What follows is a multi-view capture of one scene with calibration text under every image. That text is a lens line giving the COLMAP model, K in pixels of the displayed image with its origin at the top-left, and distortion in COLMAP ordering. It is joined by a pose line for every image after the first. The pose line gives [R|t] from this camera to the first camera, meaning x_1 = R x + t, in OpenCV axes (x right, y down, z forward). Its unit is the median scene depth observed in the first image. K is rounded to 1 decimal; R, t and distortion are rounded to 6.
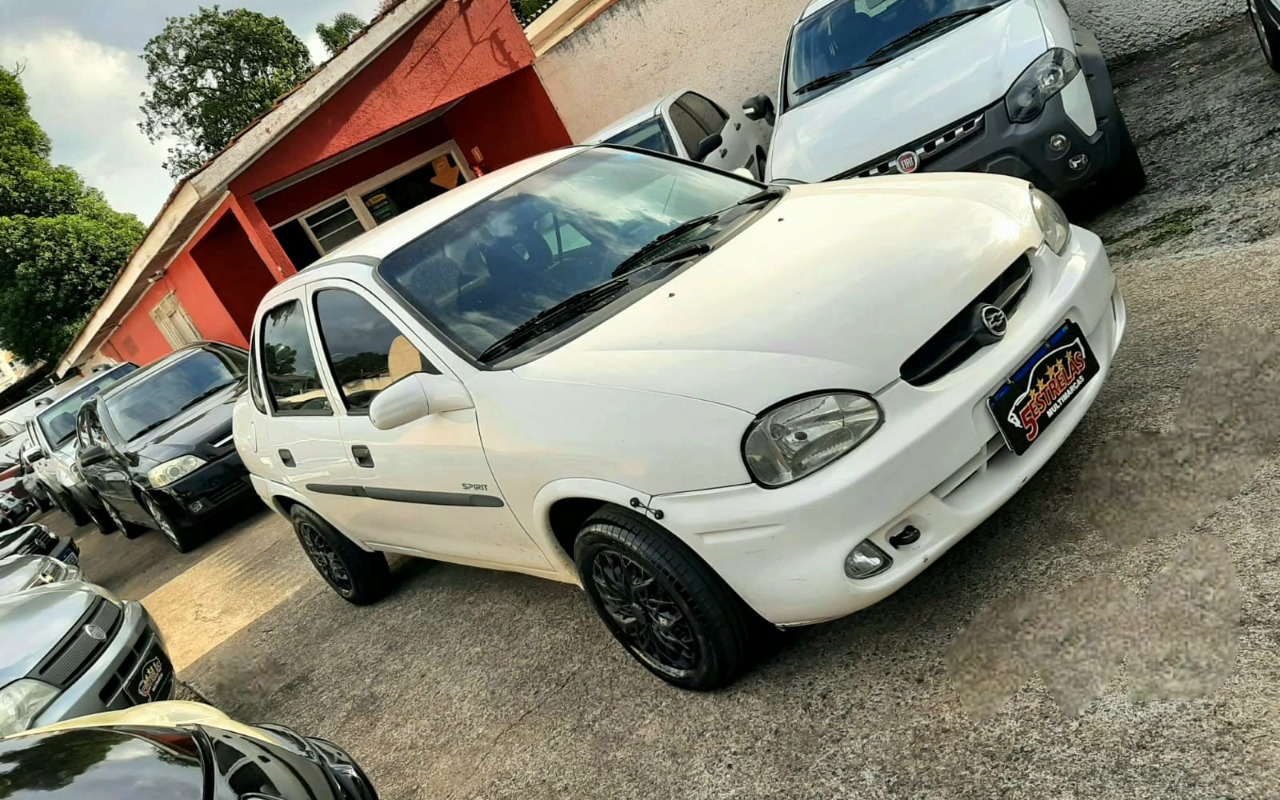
lens RADIAL K [[1057.0, 0, 627.0], [0, 1057.0, 402.2], [0, 0, 1]] dist [0.081406, -0.167427]
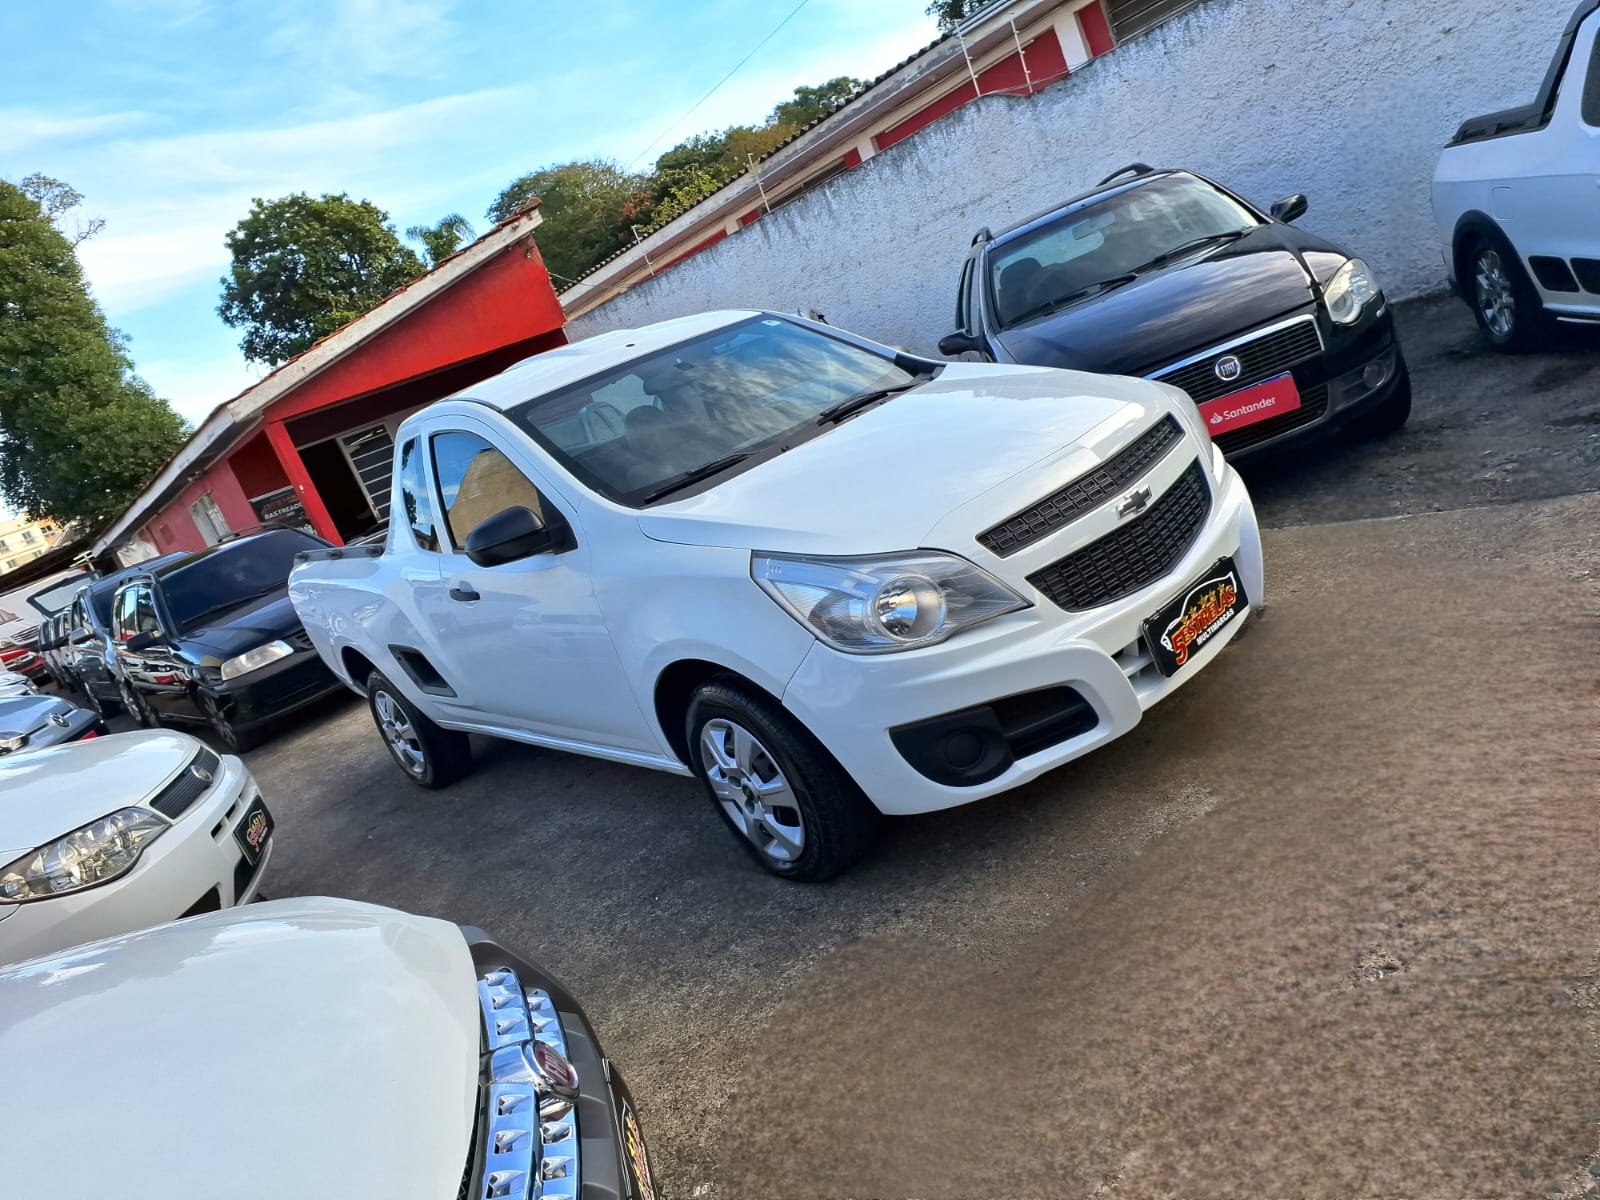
lens RADIAL K [[1156.5, 0, 800.2], [0, 1156.5, 604.0], [0, 0, 1]] dist [0.052867, -0.062167]
pose [[0.993112, 0.104539, 0.052911, 0.302767], [-0.102572, 0.993975, -0.038637, -0.017930], [-0.056631, 0.032943, 0.997852, -0.539427]]
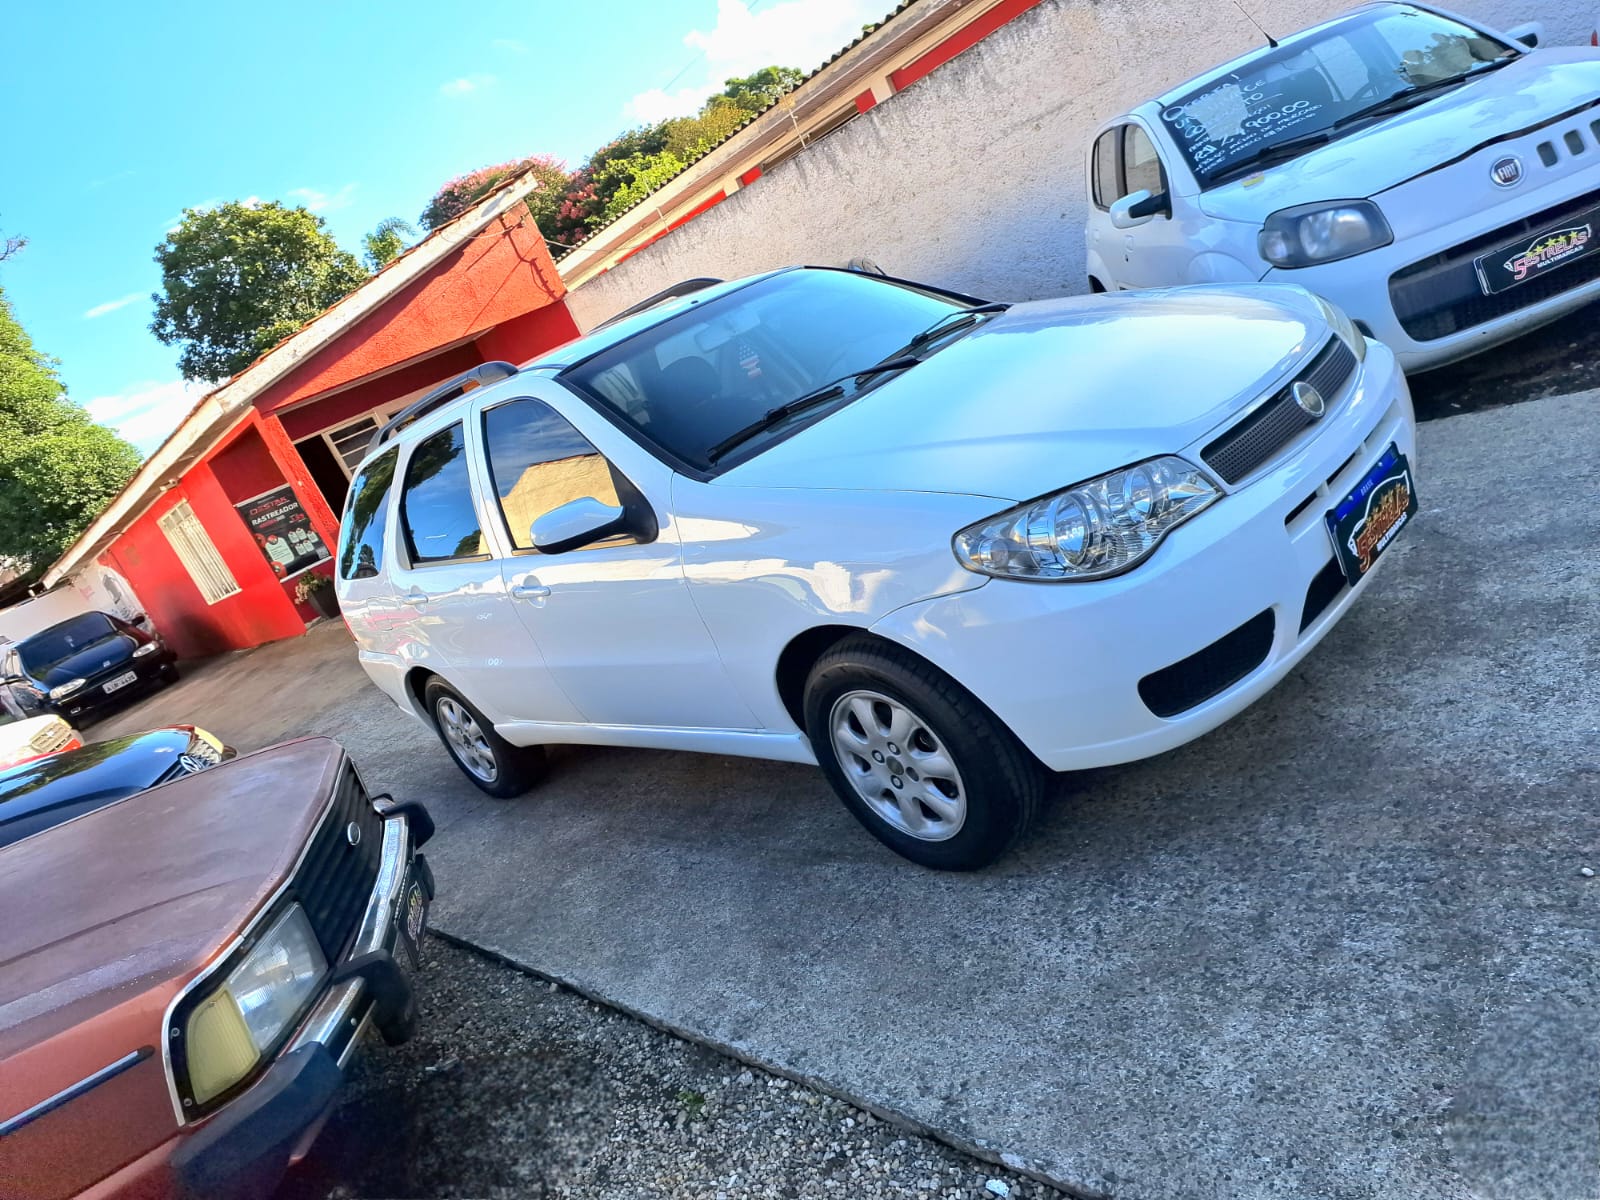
lens RADIAL K [[1155.5, 0, 813.7], [0, 1155.5, 598.4], [0, 0, 1]] dist [0.022894, -0.003965]
pose [[0.993788, 0.036306, 0.105197, 0.110248], [-0.031952, 0.998574, -0.042778, 0.037722], [-0.106600, 0.039151, 0.993531, -0.341090]]
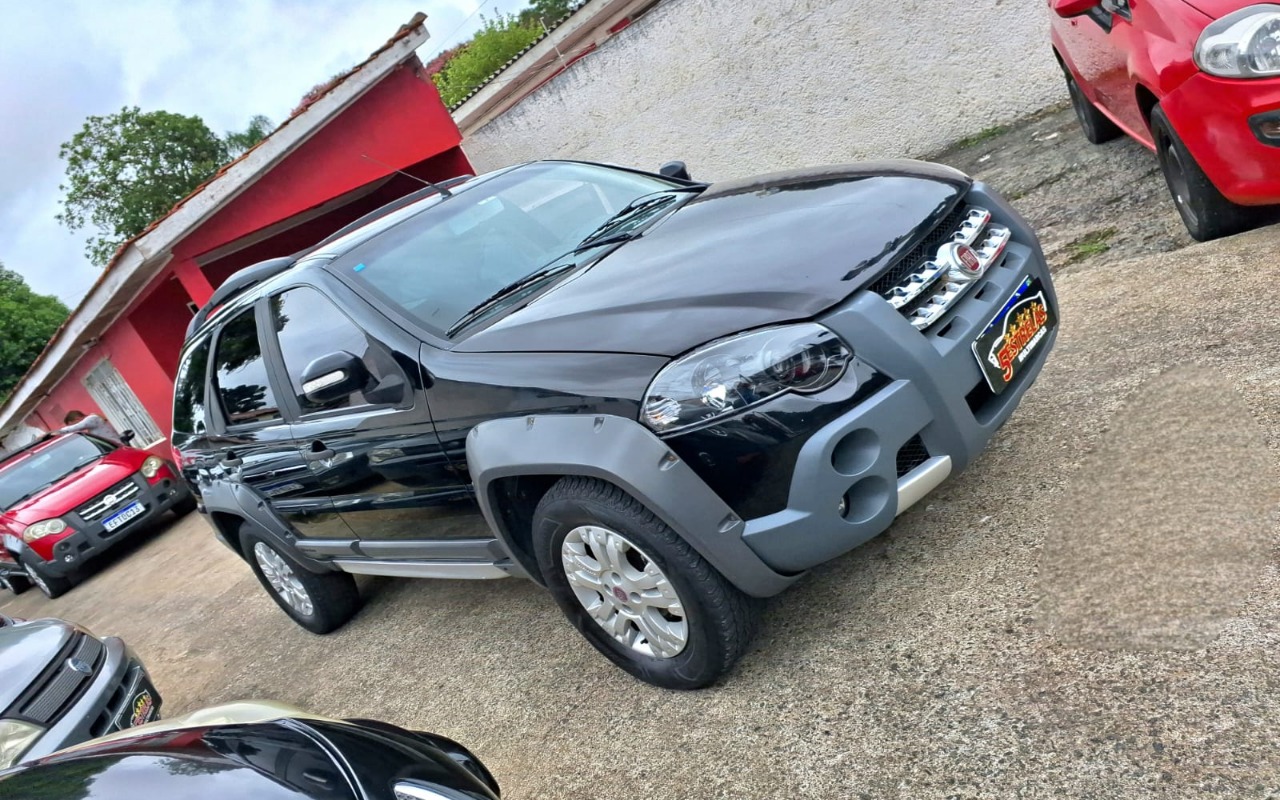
lens RADIAL K [[930.2, 0, 658.4], [0, 930.2, 402.1], [0, 0, 1]] dist [0.049241, -0.062847]
pose [[0.989140, -0.026516, 0.144566, -0.078991], [0.035600, 0.997526, -0.060614, 0.038016], [-0.142601, 0.065103, 0.987637, 0.067272]]
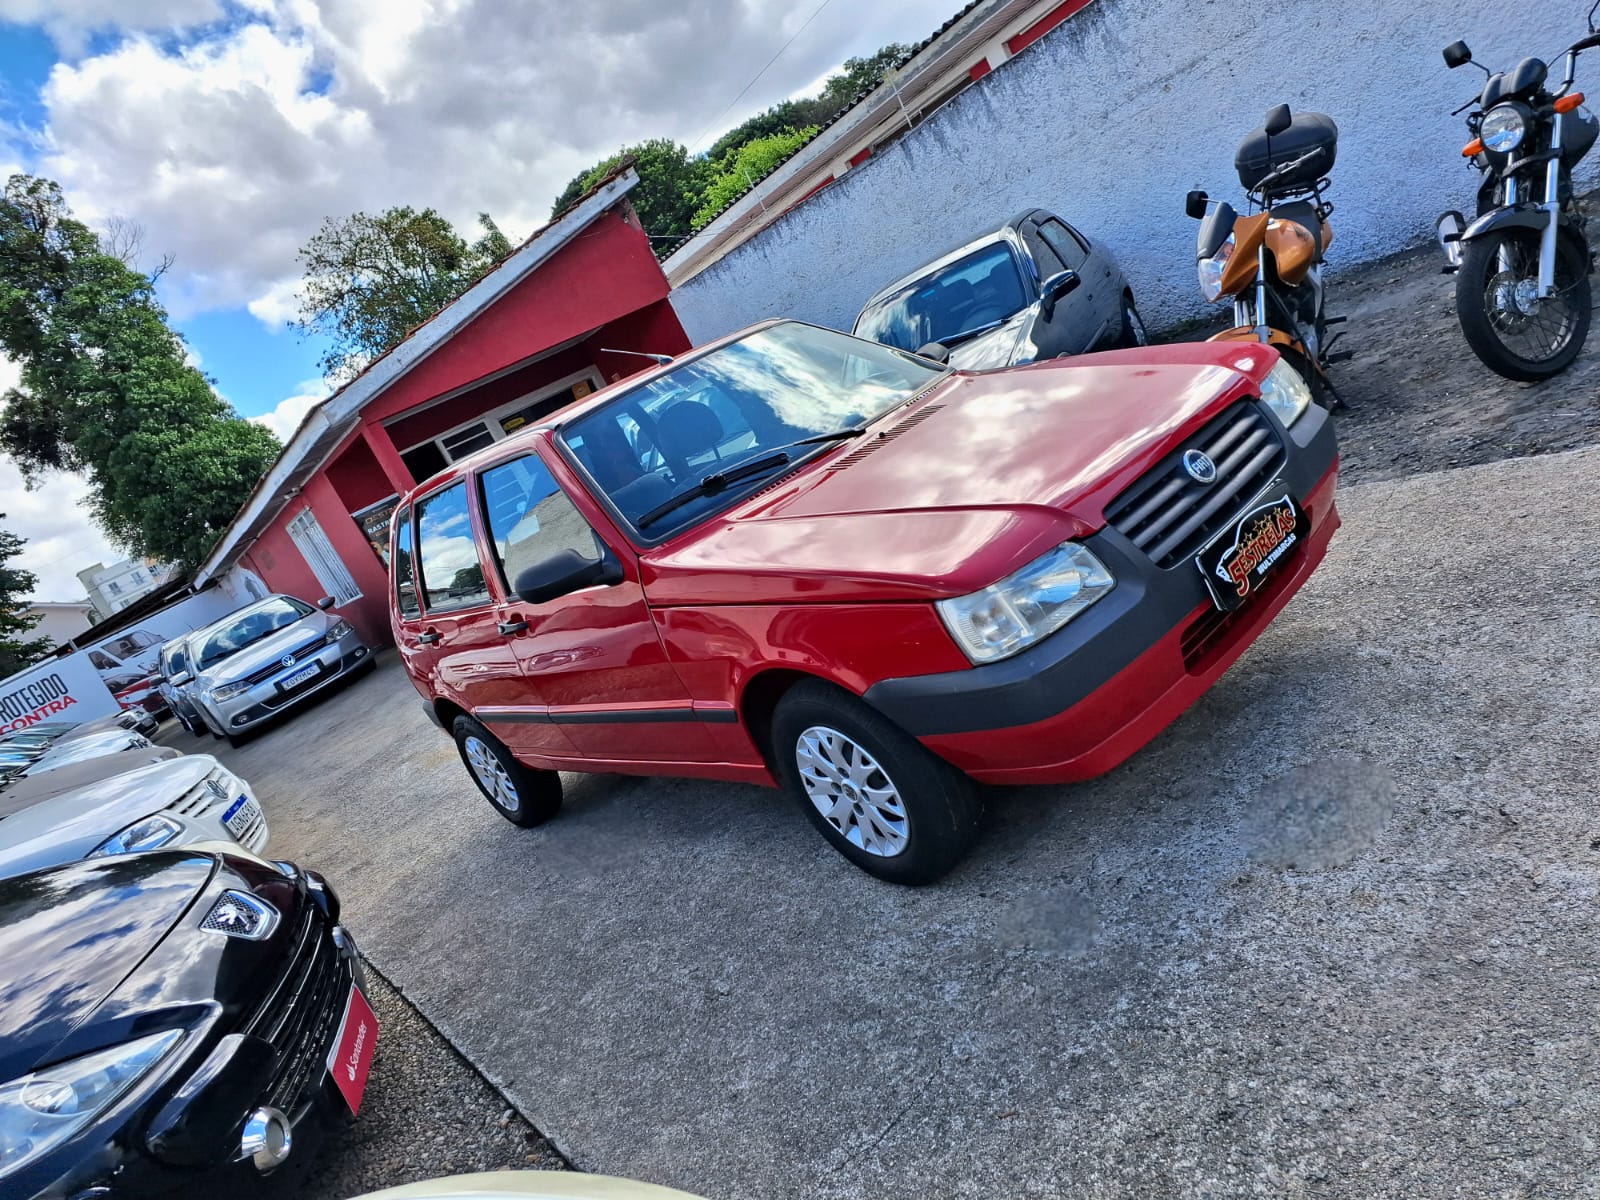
lens RADIAL K [[1156.5, 0, 800.2], [0, 1156.5, 604.0], [0, 0, 1]] dist [0.052867, -0.062167]
pose [[0.999398, 0.030344, -0.016819, 0.156380], [-0.030710, 0.999288, -0.021919, -0.010948], [0.016142, 0.022422, 0.999618, -0.237091]]
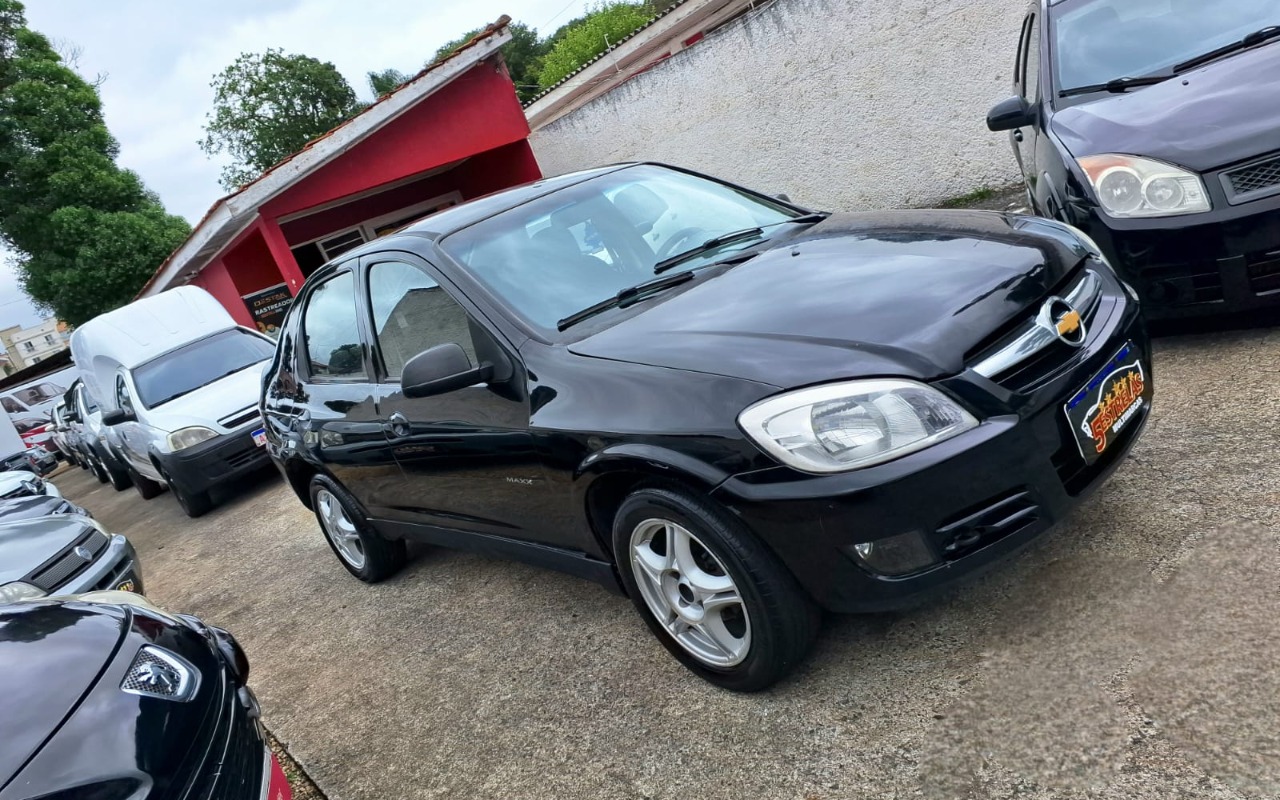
lens RADIAL K [[920.6, 0, 640.0], [0, 920.6, 400.0], [0, 0, 1]] dist [0.044554, -0.041791]
pose [[0.993443, 0.108709, 0.035401, 0.080958], [-0.107594, 0.993679, -0.032021, -0.003310], [-0.038658, 0.028002, 0.998860, -0.112753]]
